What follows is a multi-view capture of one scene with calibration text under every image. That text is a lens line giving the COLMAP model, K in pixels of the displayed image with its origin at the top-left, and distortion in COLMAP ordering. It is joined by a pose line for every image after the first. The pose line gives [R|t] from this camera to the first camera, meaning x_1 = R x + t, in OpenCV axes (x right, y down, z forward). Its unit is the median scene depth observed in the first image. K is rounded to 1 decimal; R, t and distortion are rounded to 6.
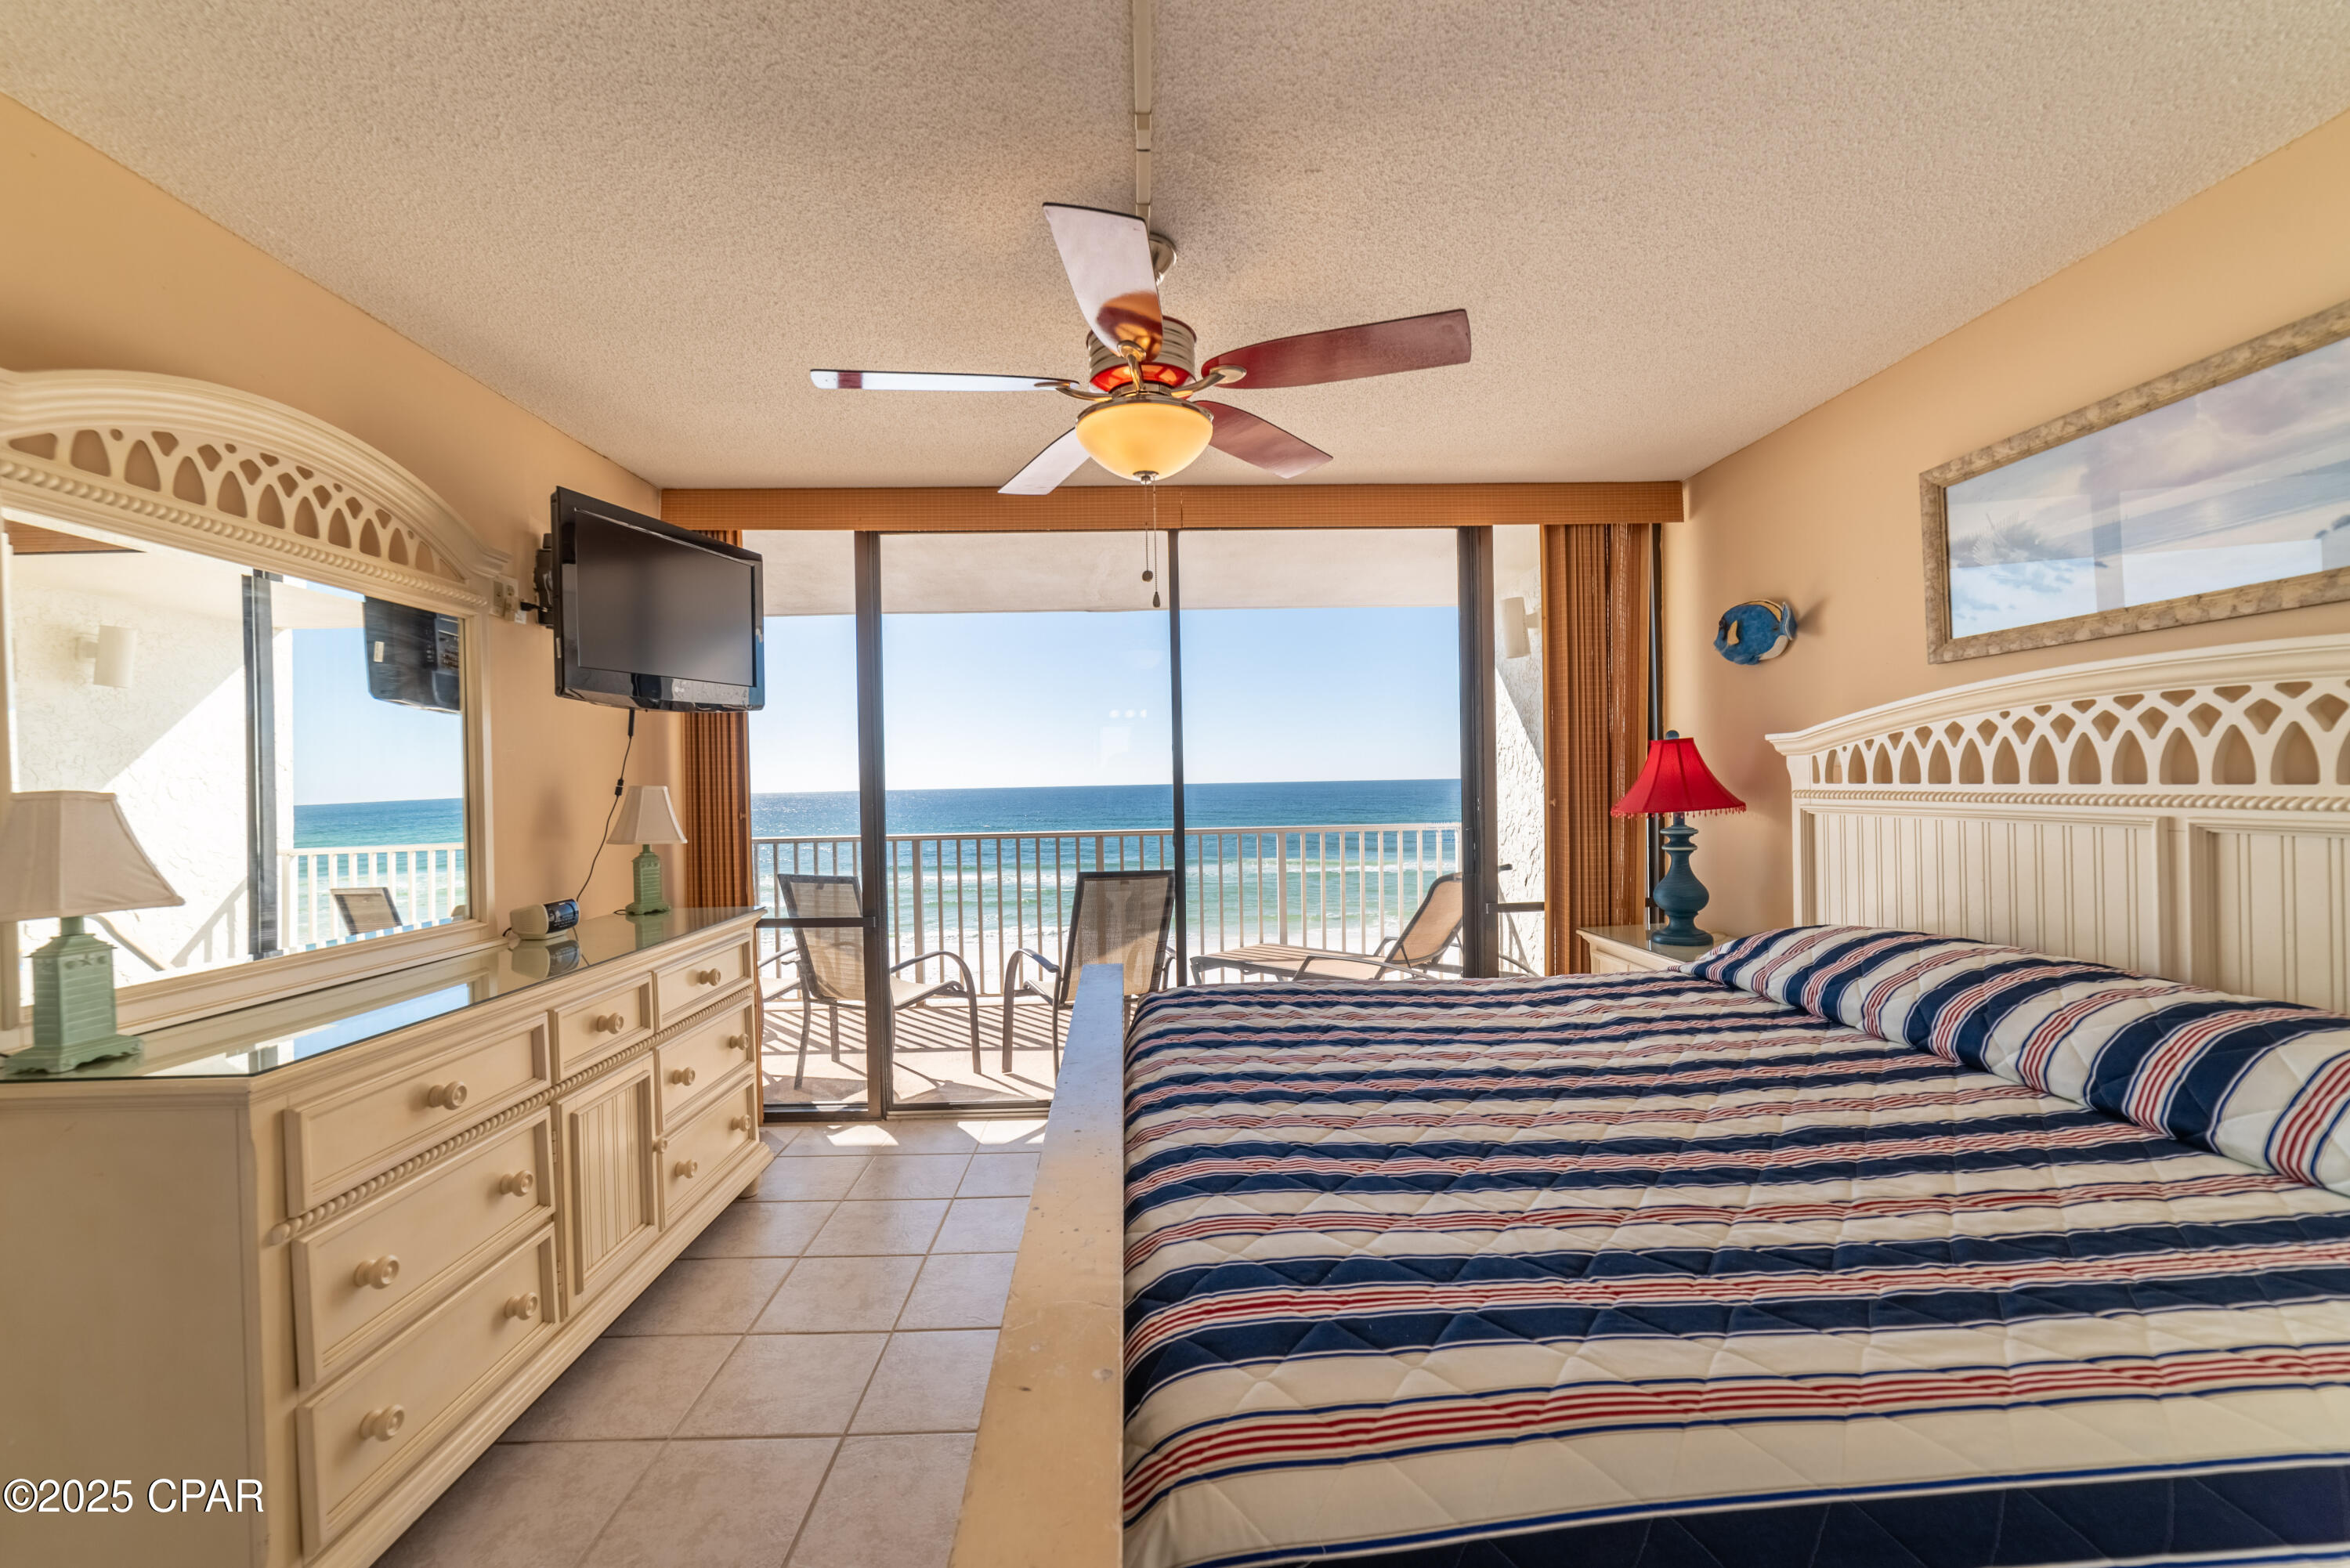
lens RADIAL K [[909.9, 0, 1167.7], [0, 909.9, 792.8], [0, 0, 1]] dist [-0.020833, 0.007213]
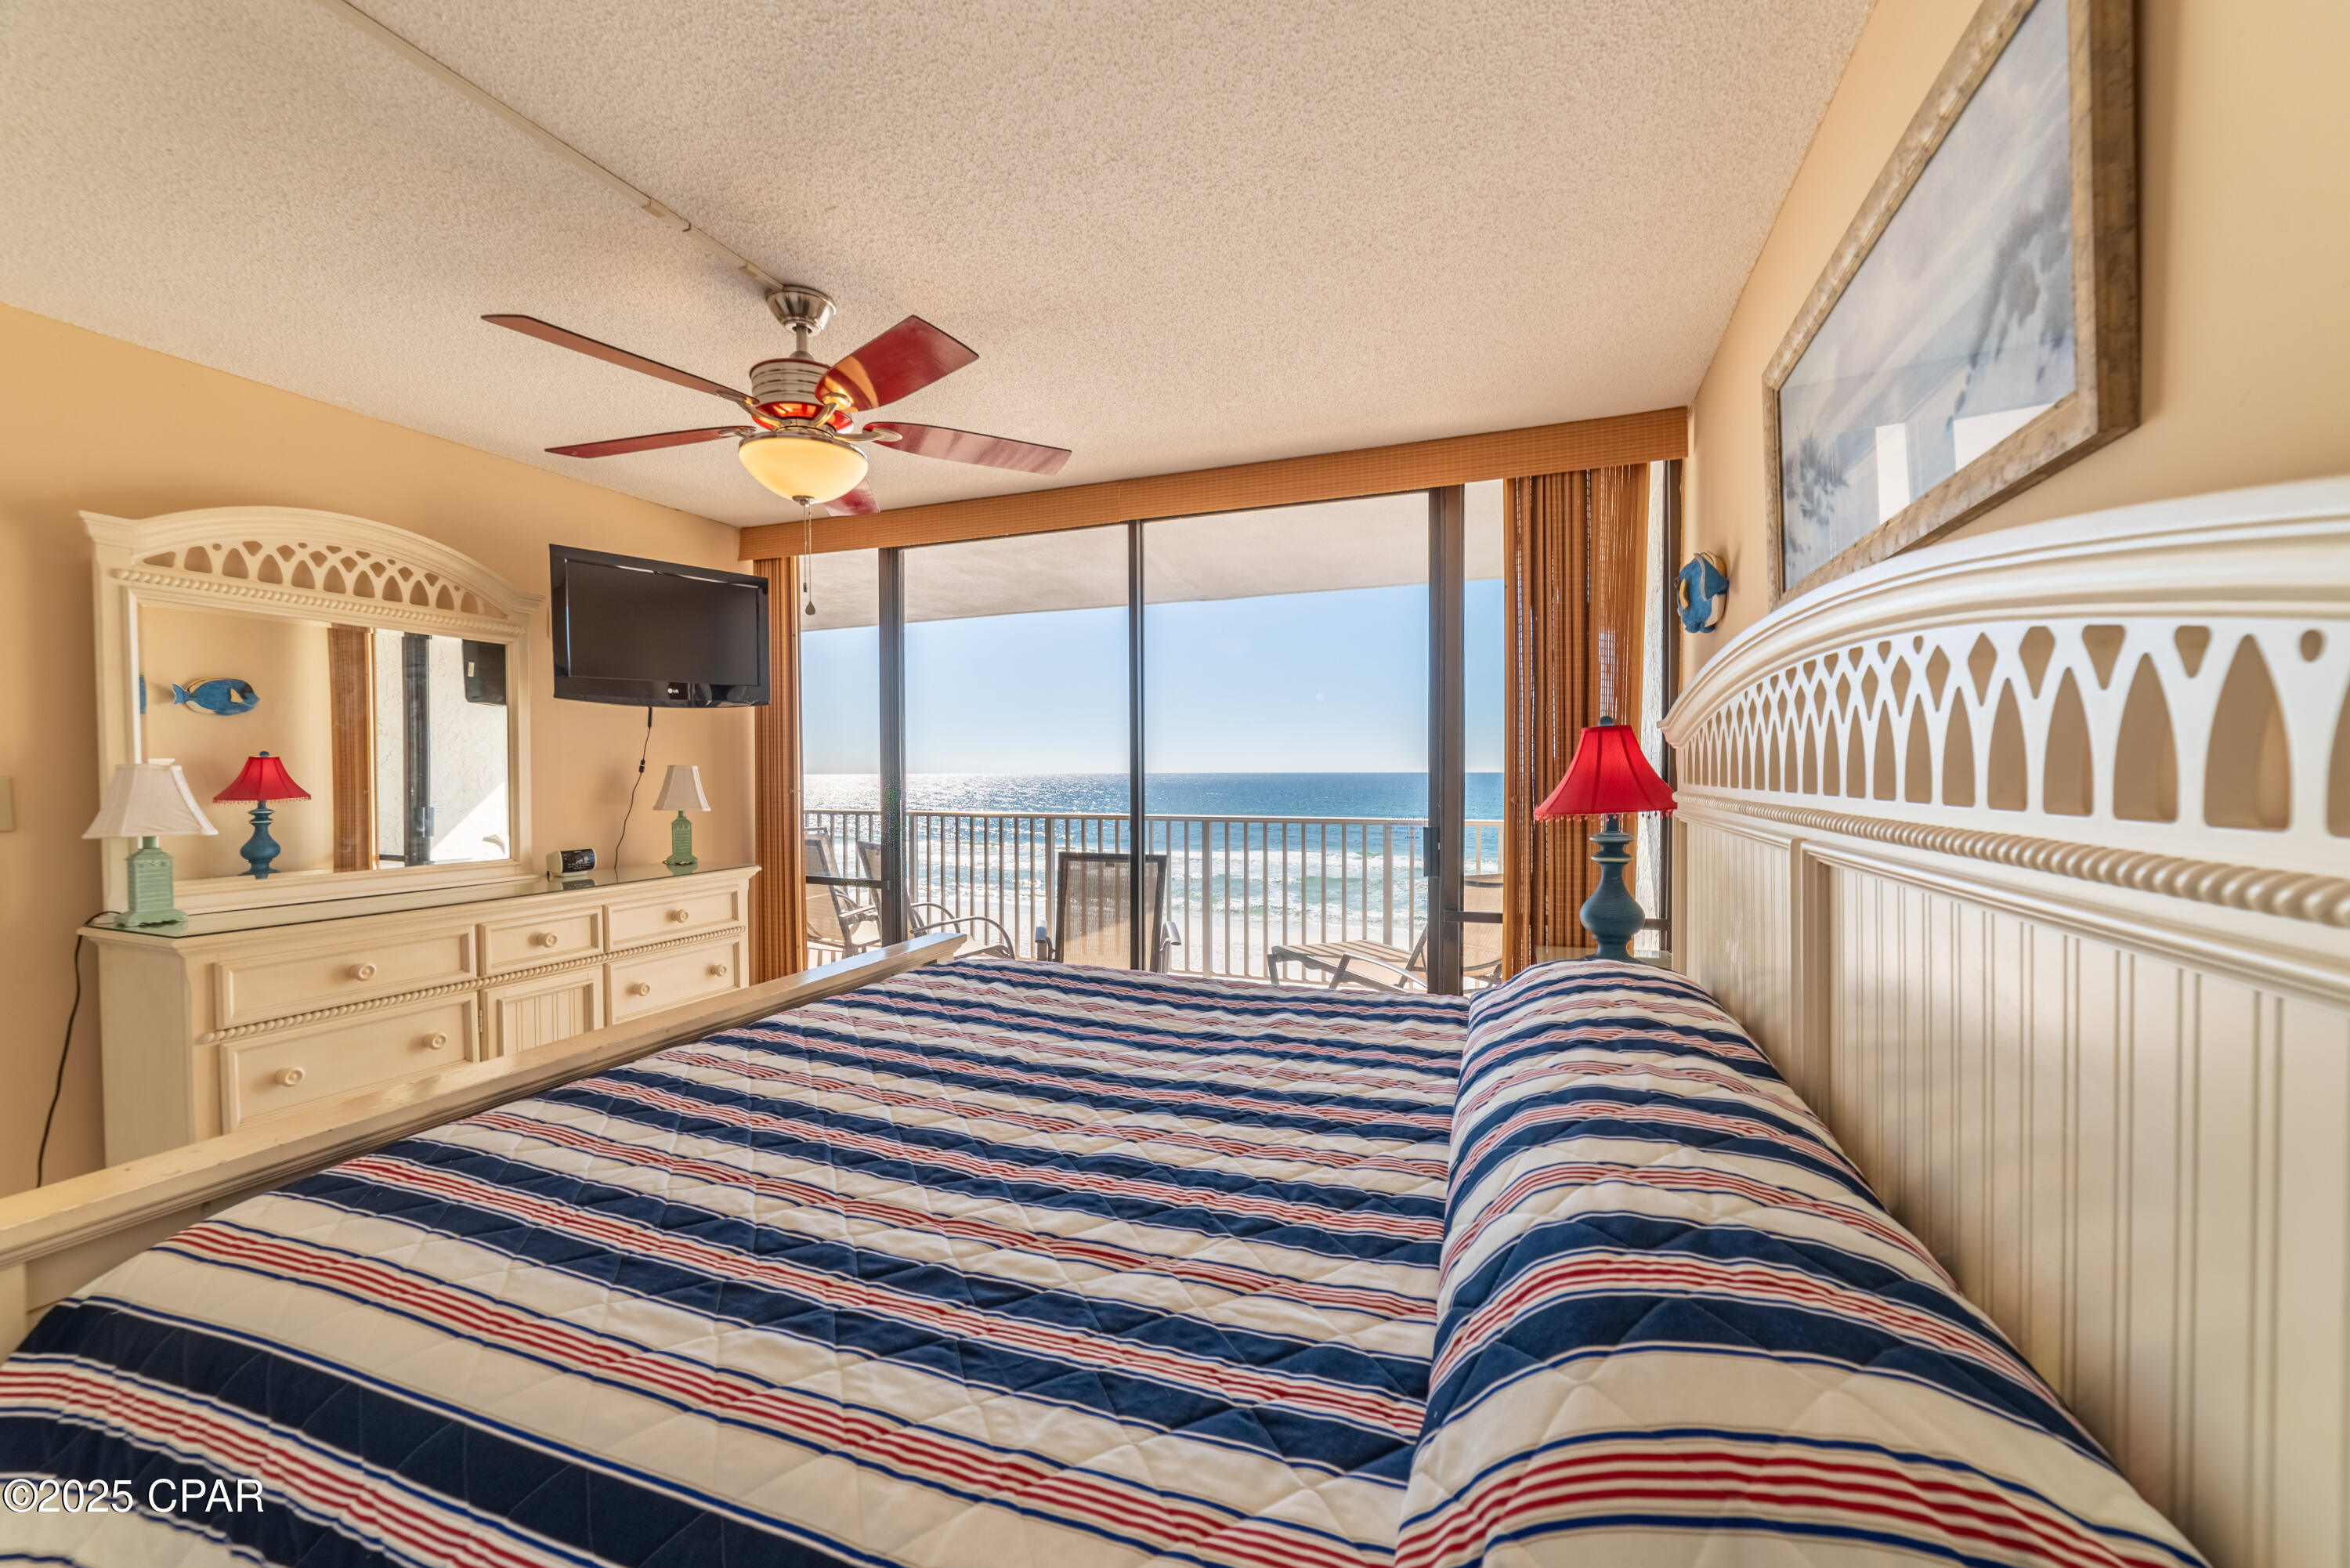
lens RADIAL K [[909.9, 0, 1167.7], [0, 909.9, 792.8], [0, 0, 1]] dist [-0.020833, 0.007213]
pose [[0.918971, 0.025903, -0.393473, 0.835508], [-0.019374, 0.999601, 0.020557, -0.013130], [0.393848, -0.011268, 0.919106, 0.131452]]
